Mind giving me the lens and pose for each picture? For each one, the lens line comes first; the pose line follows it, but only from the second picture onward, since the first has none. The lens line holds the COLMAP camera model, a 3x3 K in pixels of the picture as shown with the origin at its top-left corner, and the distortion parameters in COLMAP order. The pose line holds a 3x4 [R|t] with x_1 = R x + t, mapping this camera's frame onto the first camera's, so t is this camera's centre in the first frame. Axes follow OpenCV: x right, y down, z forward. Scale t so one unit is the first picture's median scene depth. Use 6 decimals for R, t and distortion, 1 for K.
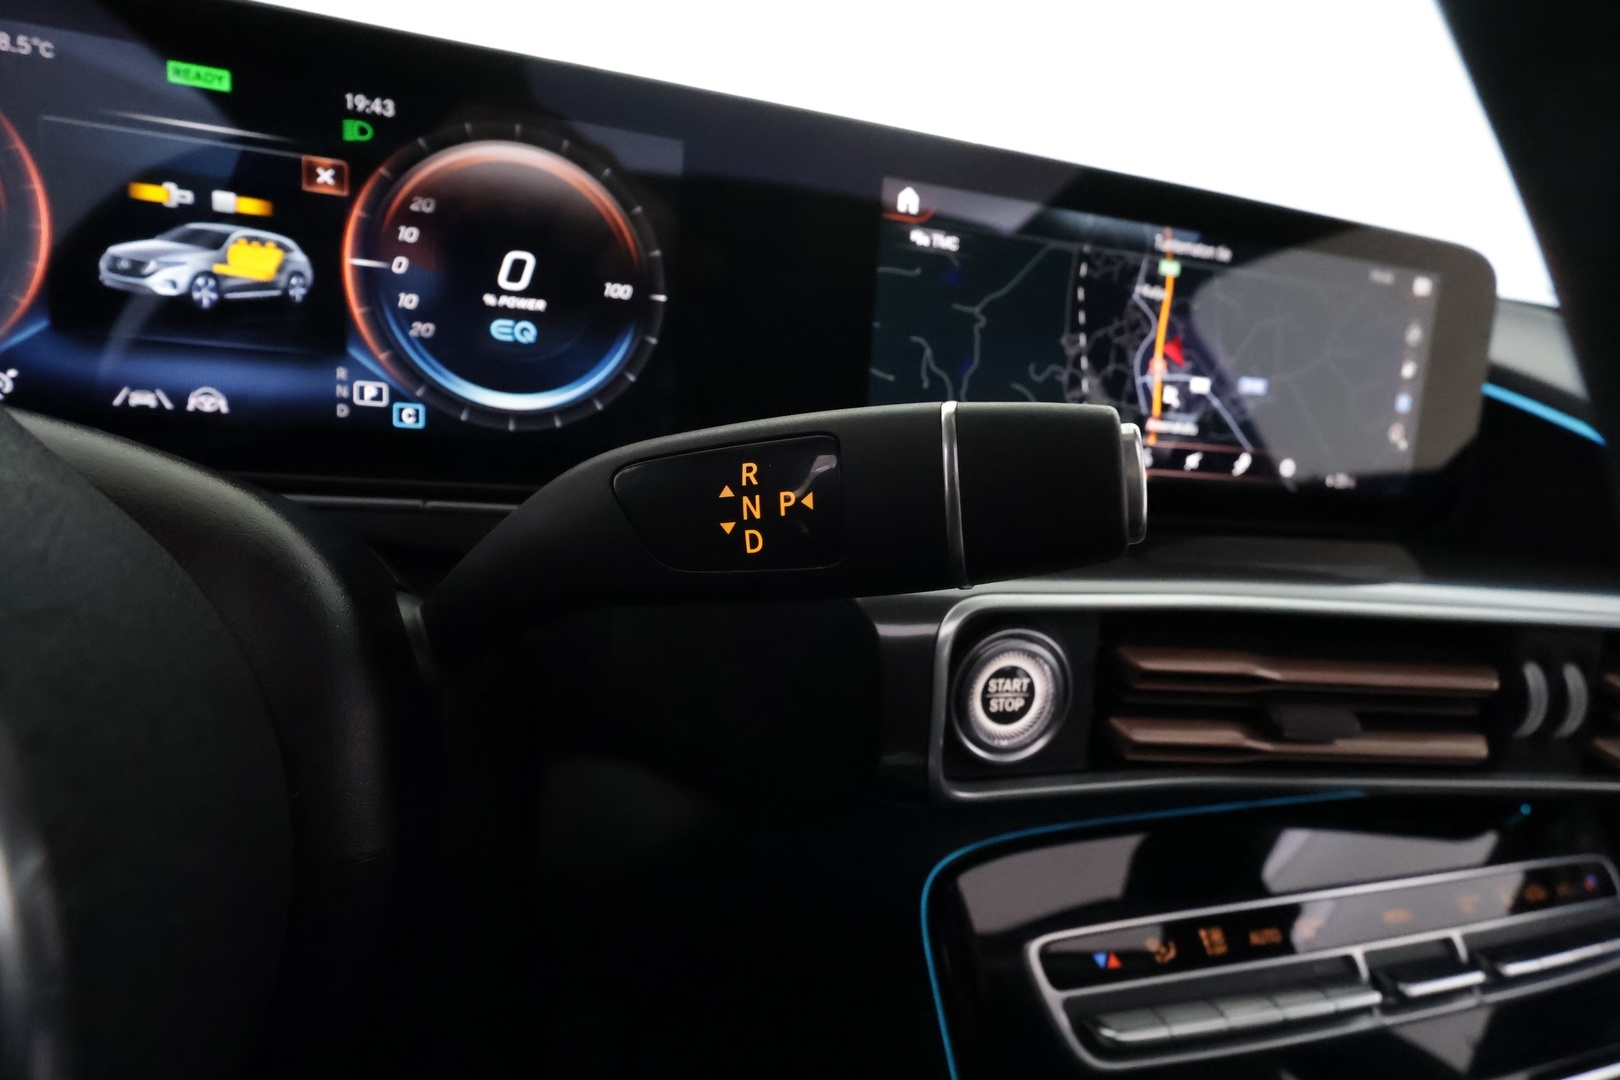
lens RADIAL K [[752.1, 0, 817.1], [0, 752.1, 540.2], [0, 0, 1]] dist [0.000417, -0.000496]
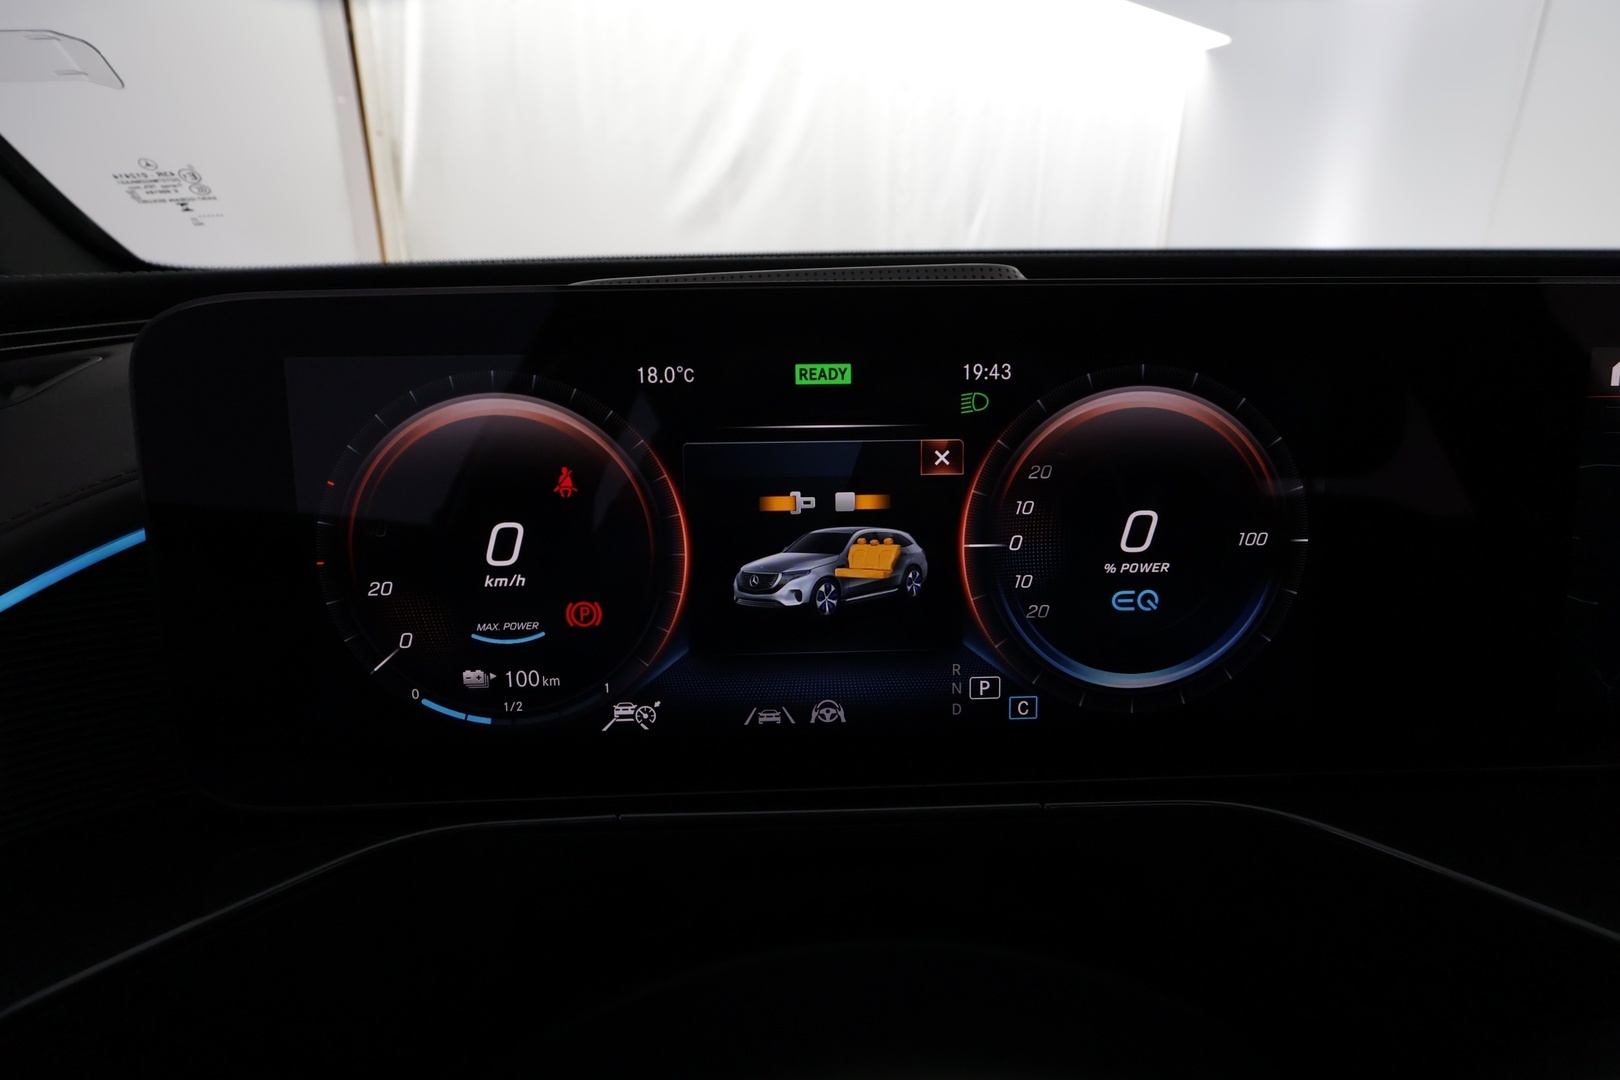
lens RADIAL K [[752.1, 0, 817.2], [0, 752.1, 541.9], [0, 0, 1]] dist [0.000417, -0.000496]
pose [[0.970279, -0.054392, -0.235798, -0.569164], [0.052923, 0.998520, -0.012559, -0.366127], [0.236132, -0.000293, 0.971721, 0.098658]]
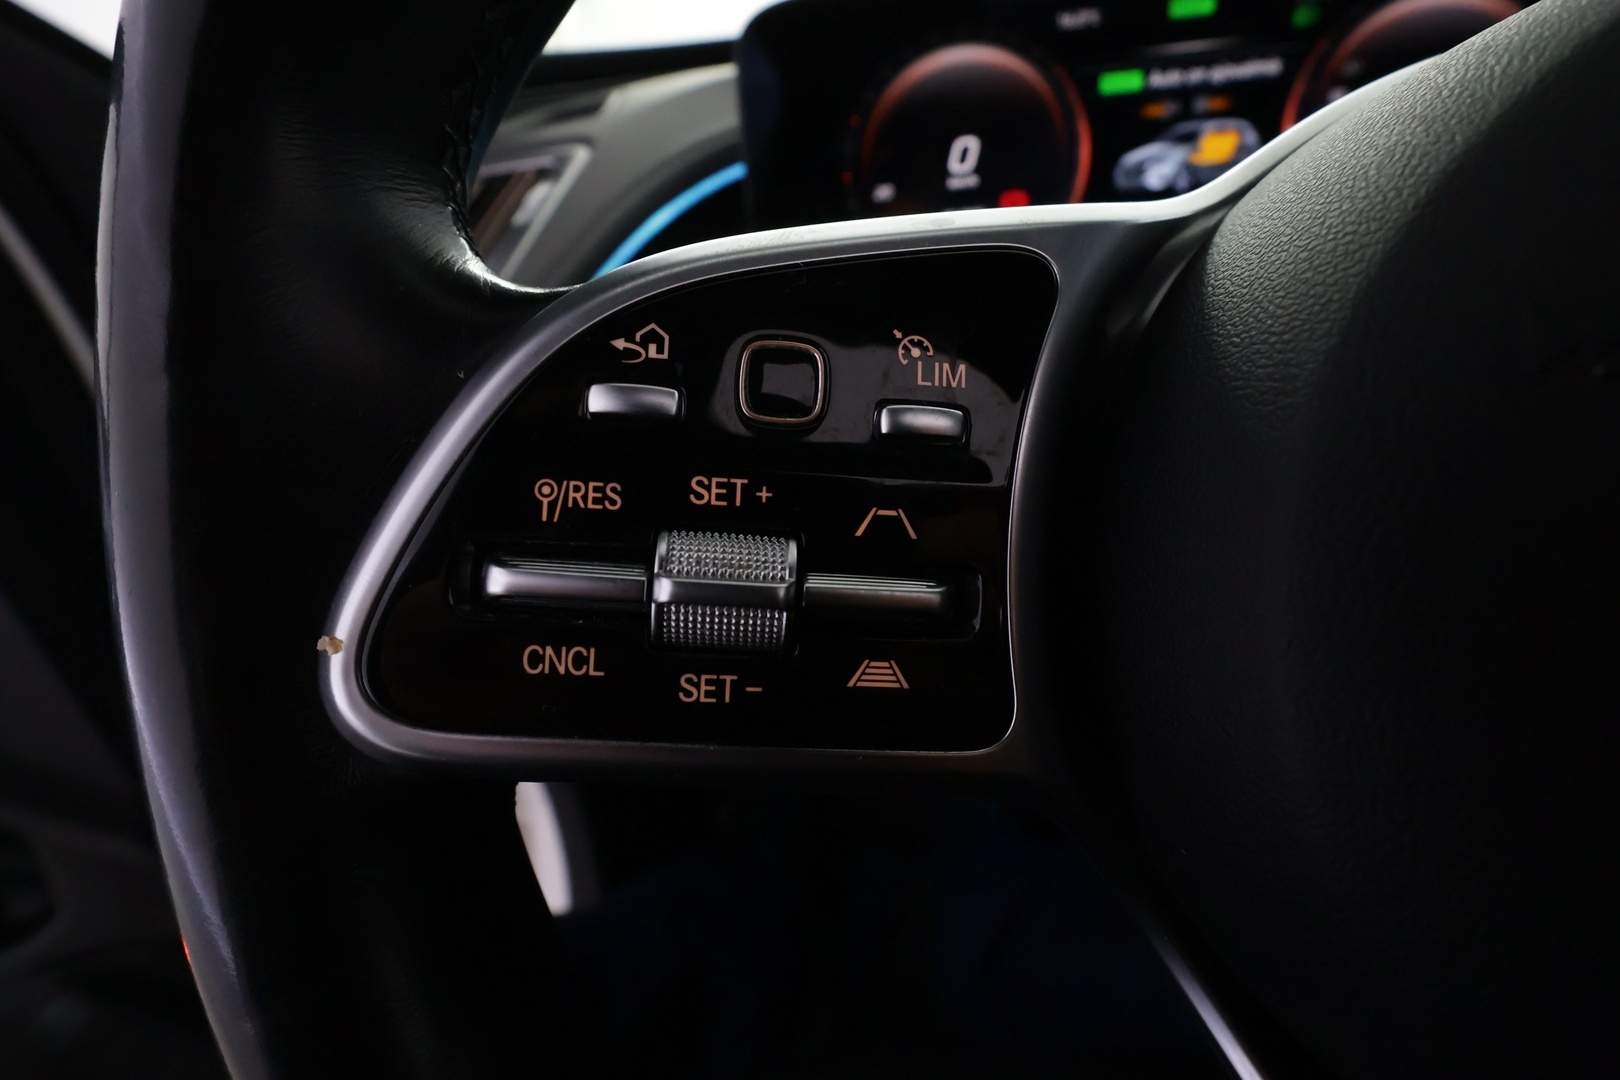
lens RADIAL K [[752.1, 0, 812.9], [0, 752.1, 535.6], [0, 0, 1]] dist [0.000417, -0.000496]
pose [[0.913506, -0.019096, -0.406377, -0.830320], [0.085553, 0.985578, 0.146002, 0.041783], [0.397728, -0.168140, 0.901965, -0.547030]]
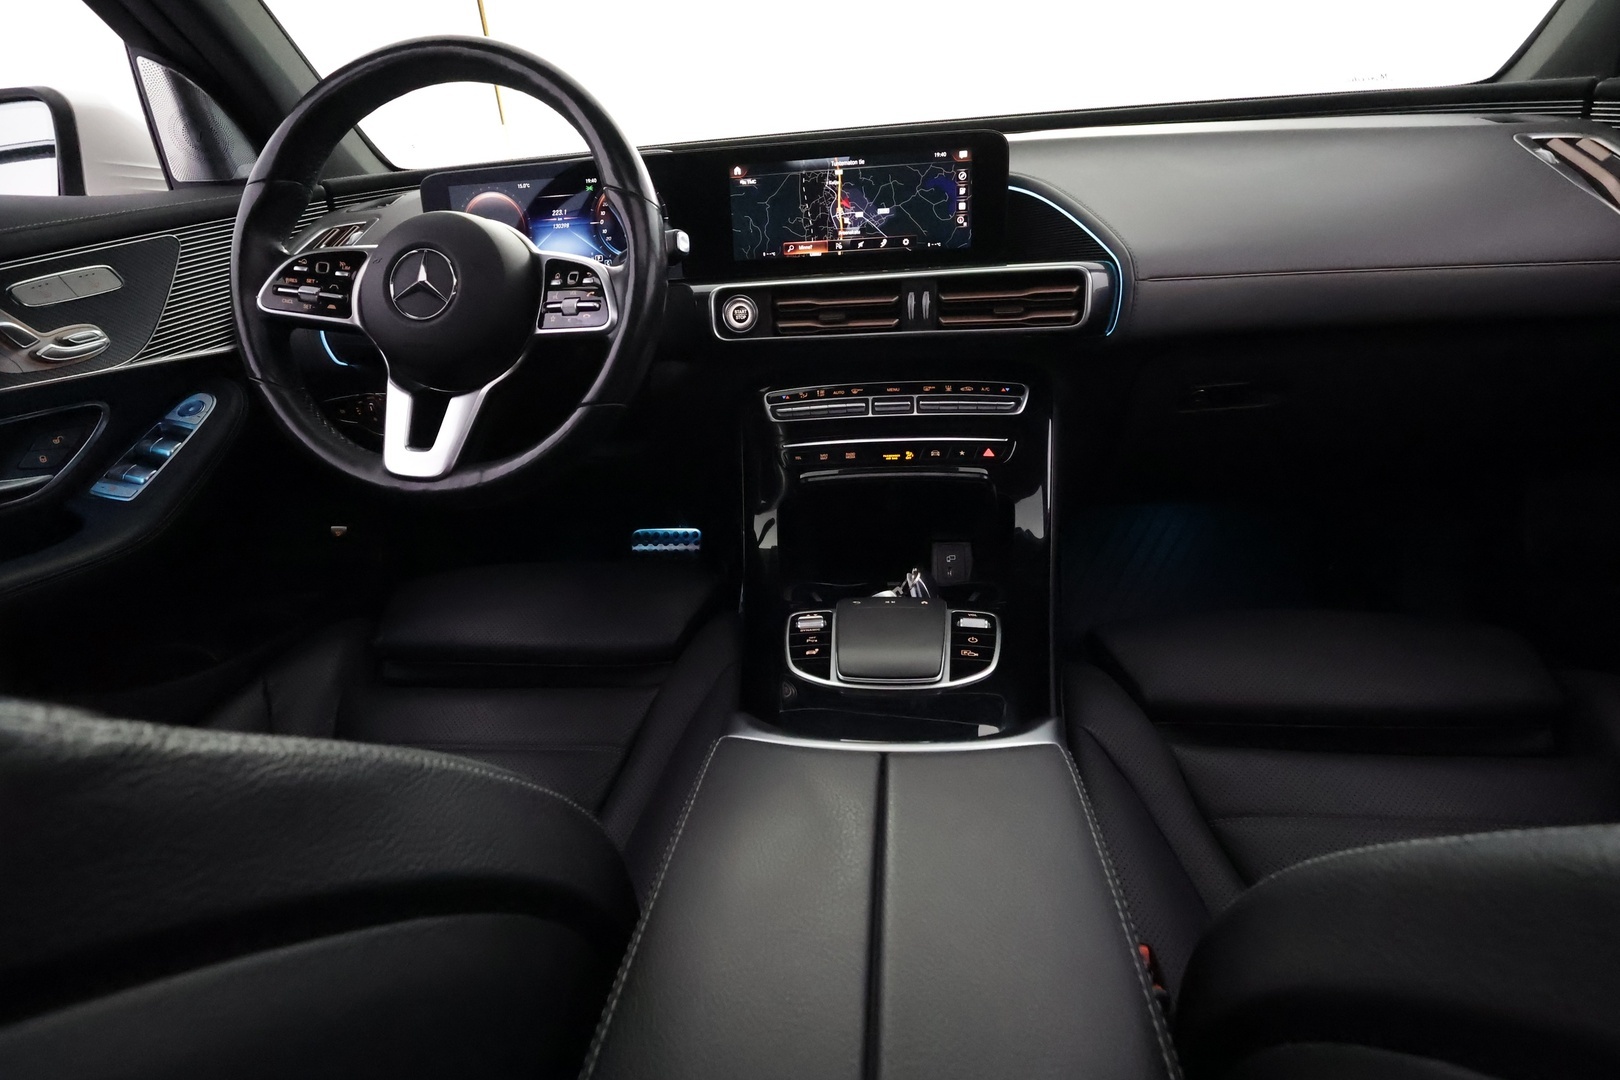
lens RADIAL K [[752.1, 0, 808.6], [0, 752.1, 537.5], [0, 0, 1]] dist [0.000417, -0.000496]
pose [[0.911400, -0.000735, -0.411520, 1.950407], [0.052299, 0.992097, 0.114056, 0.833067], [0.408184, -0.125473, 0.904236, -2.199796]]
